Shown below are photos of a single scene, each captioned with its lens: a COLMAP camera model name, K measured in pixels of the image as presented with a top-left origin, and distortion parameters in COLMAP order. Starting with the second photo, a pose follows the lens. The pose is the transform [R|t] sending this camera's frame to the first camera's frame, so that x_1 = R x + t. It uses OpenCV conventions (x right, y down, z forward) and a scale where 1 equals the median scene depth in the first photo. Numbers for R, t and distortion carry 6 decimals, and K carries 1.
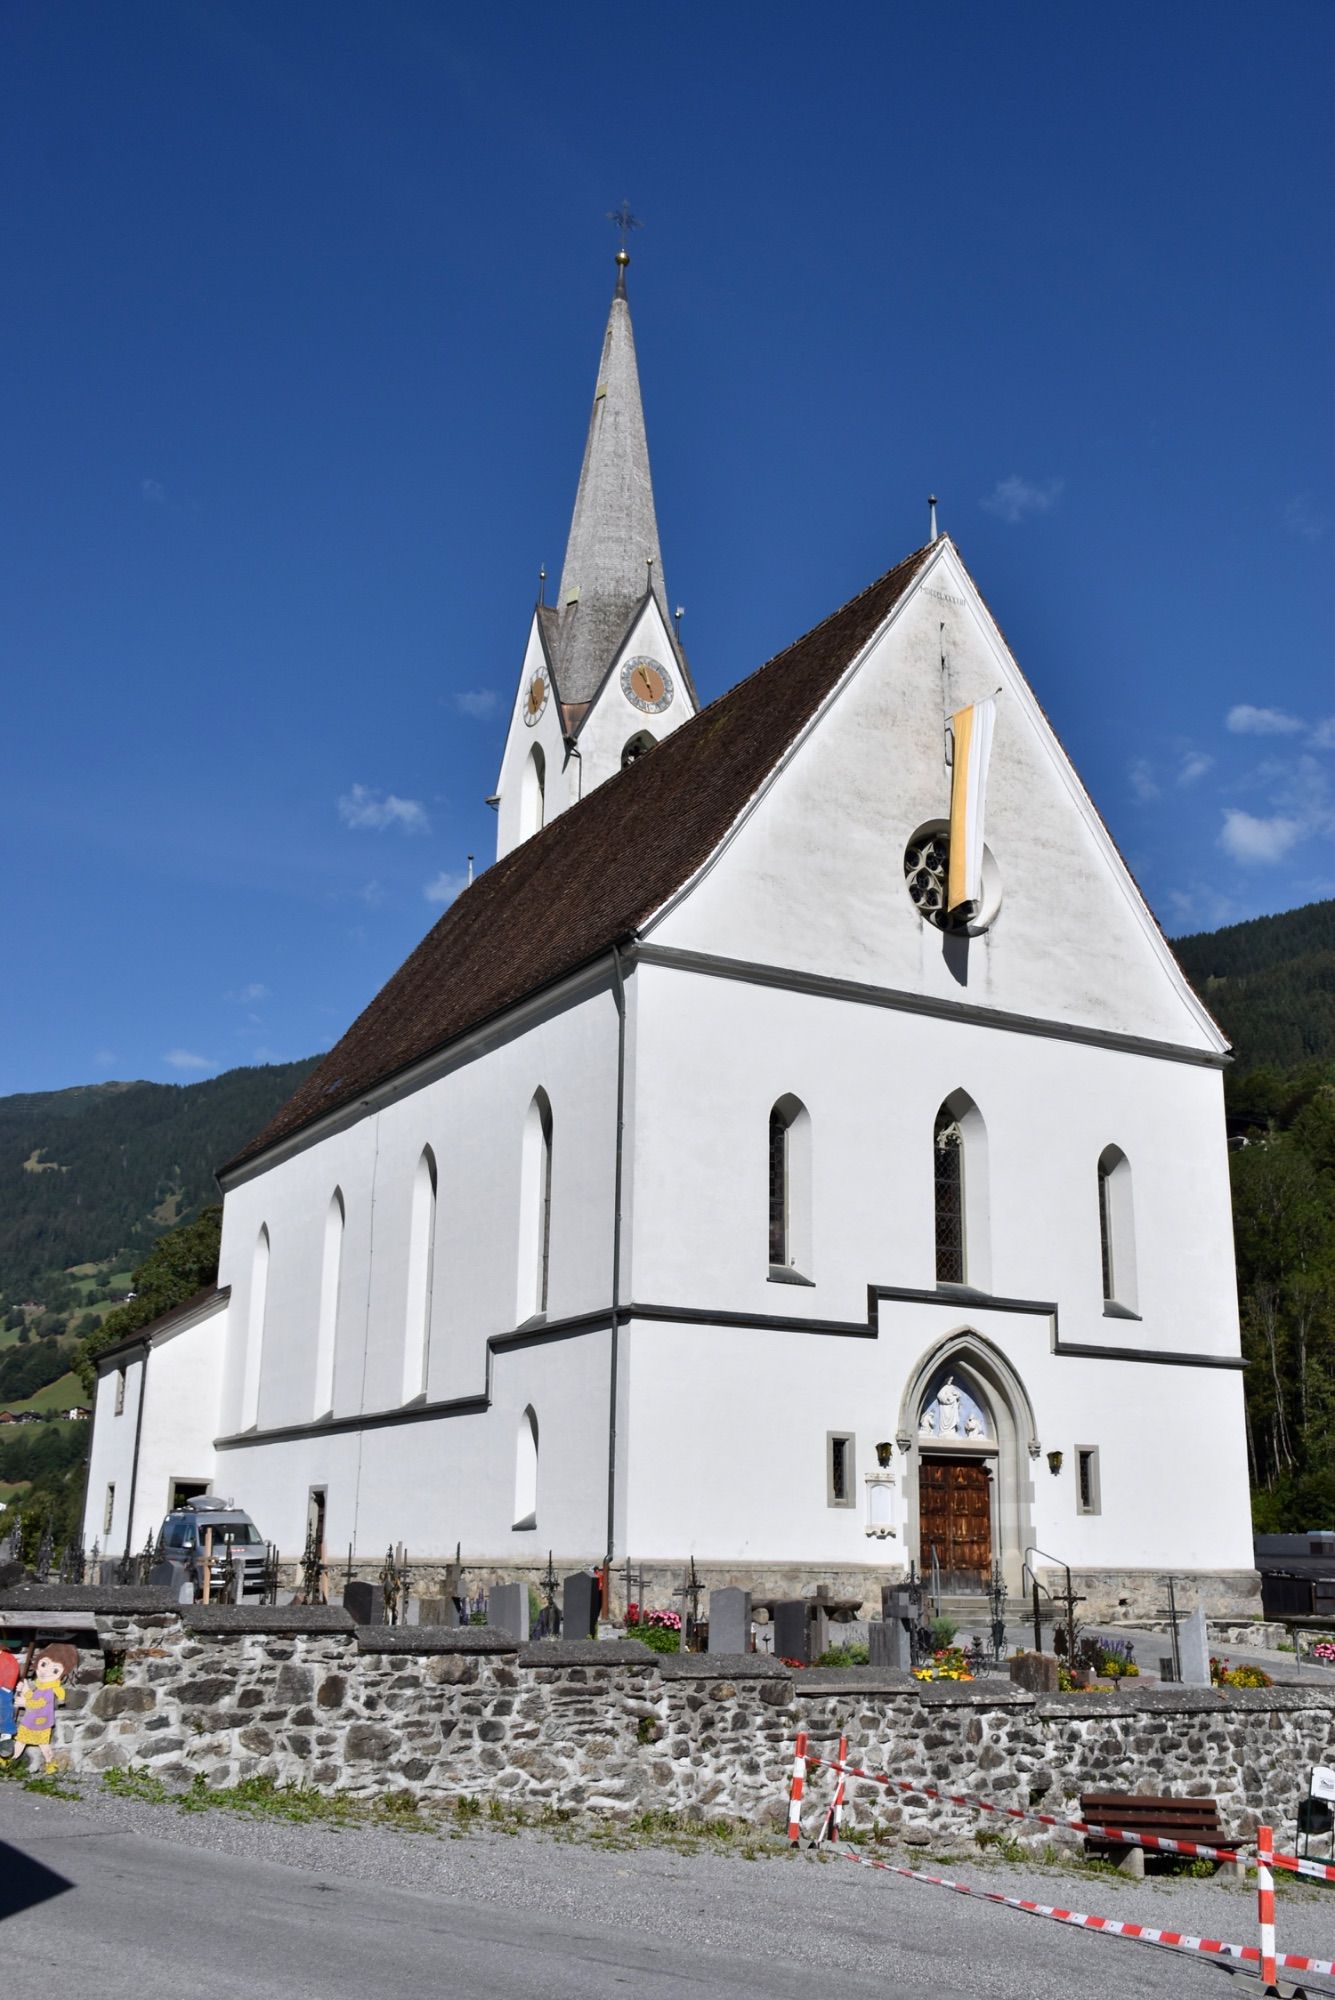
lens RADIAL K [[1898.4, 0, 674.0], [0, 1898.4, 1020.8], [0, 0, 1]] dist [-0.071542, 0.170106]
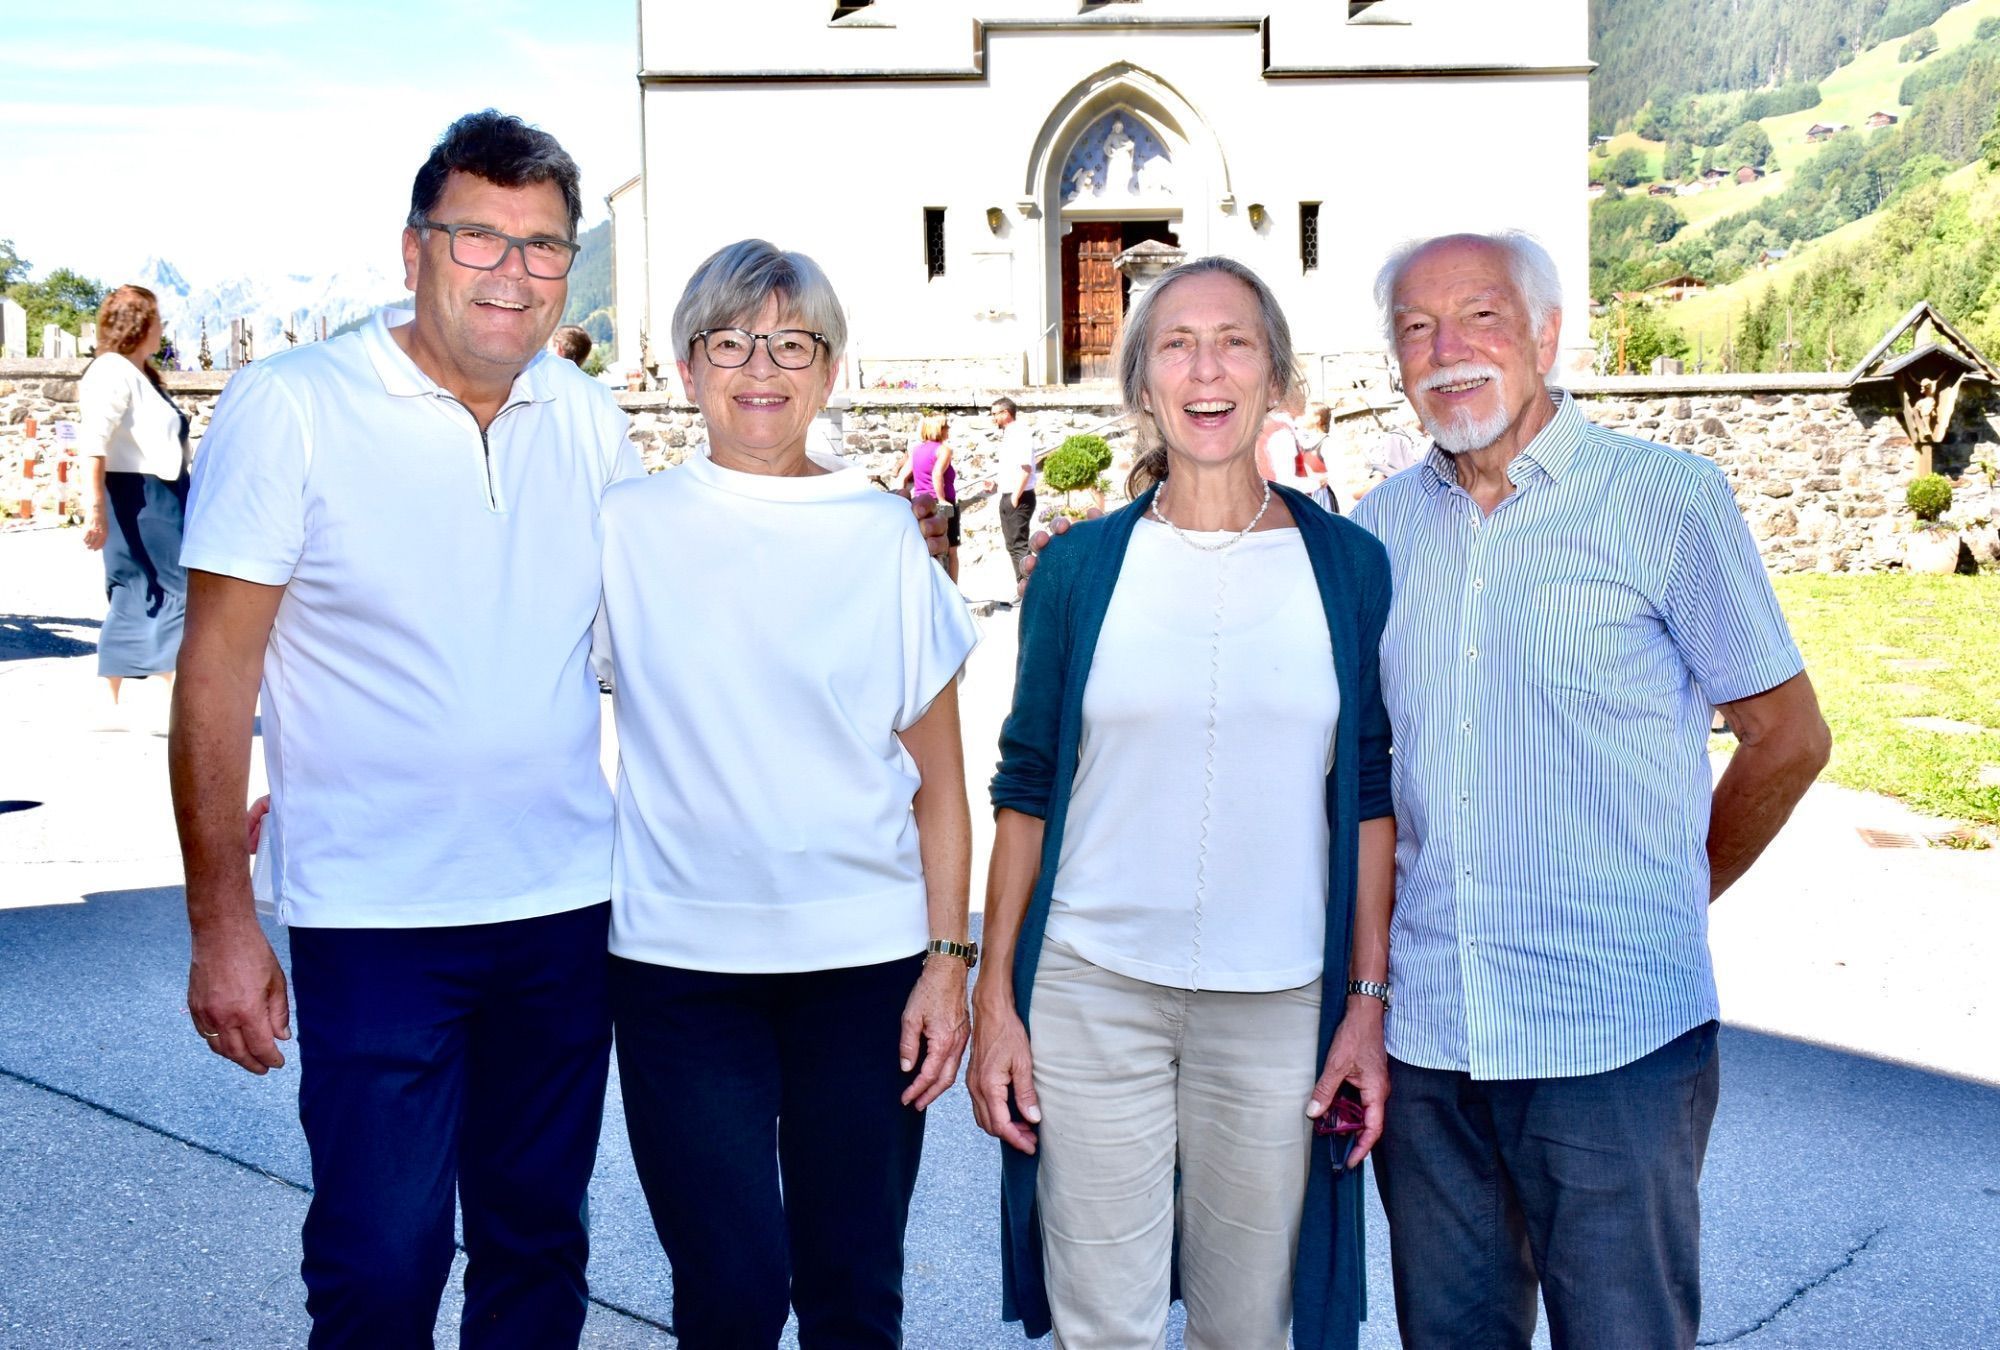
lens RADIAL K [[2410.6, 0, 941.5], [0, 2410.6, 675.8], [0, 0, 1]] dist [0.010913, 0.008588]
pose [[0.896727, -0.010739, -0.442454, 0.536822], [0.156551, 0.942772, 0.294402, 0.095058], [0.413972, -0.333265, 0.847090, 0.013253]]
